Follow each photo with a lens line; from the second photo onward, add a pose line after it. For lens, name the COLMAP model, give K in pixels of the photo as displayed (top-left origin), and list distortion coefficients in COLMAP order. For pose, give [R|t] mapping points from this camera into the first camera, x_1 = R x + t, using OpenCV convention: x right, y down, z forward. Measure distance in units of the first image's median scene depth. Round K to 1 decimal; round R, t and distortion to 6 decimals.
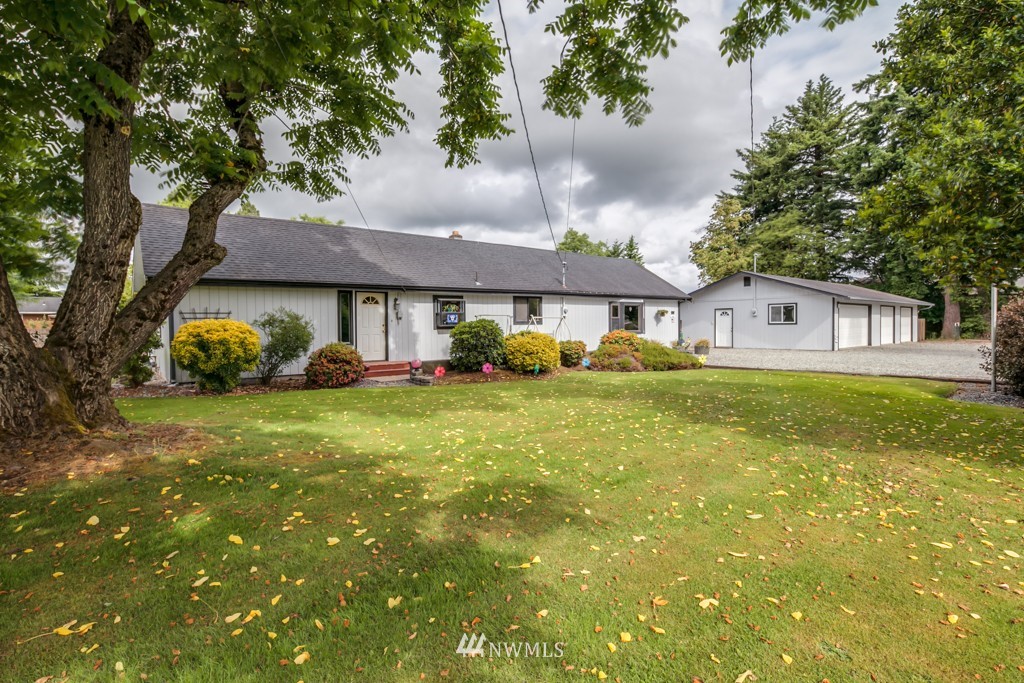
lens RADIAL K [[496.9, 0, 512.1], [0, 496.9, 336.9], [0, 0, 1]] dist [0.007503, -0.000130]
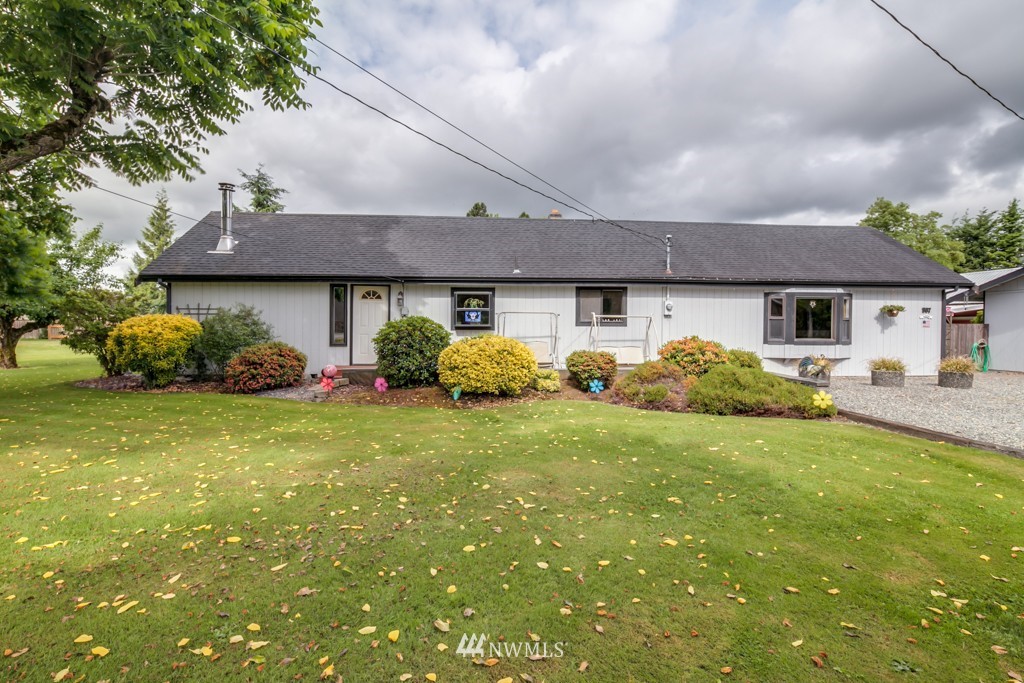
lens RADIAL K [[496.9, 0, 508.1], [0, 496.9, 337.7], [0, 0, 1]] dist [0.007503, -0.000130]
pose [[0.829149, 0.029054, -0.558272, 0.377336], [-0.029261, 0.999535, 0.008560, -0.012192], [0.558261, 0.009238, 0.829614, 0.388744]]
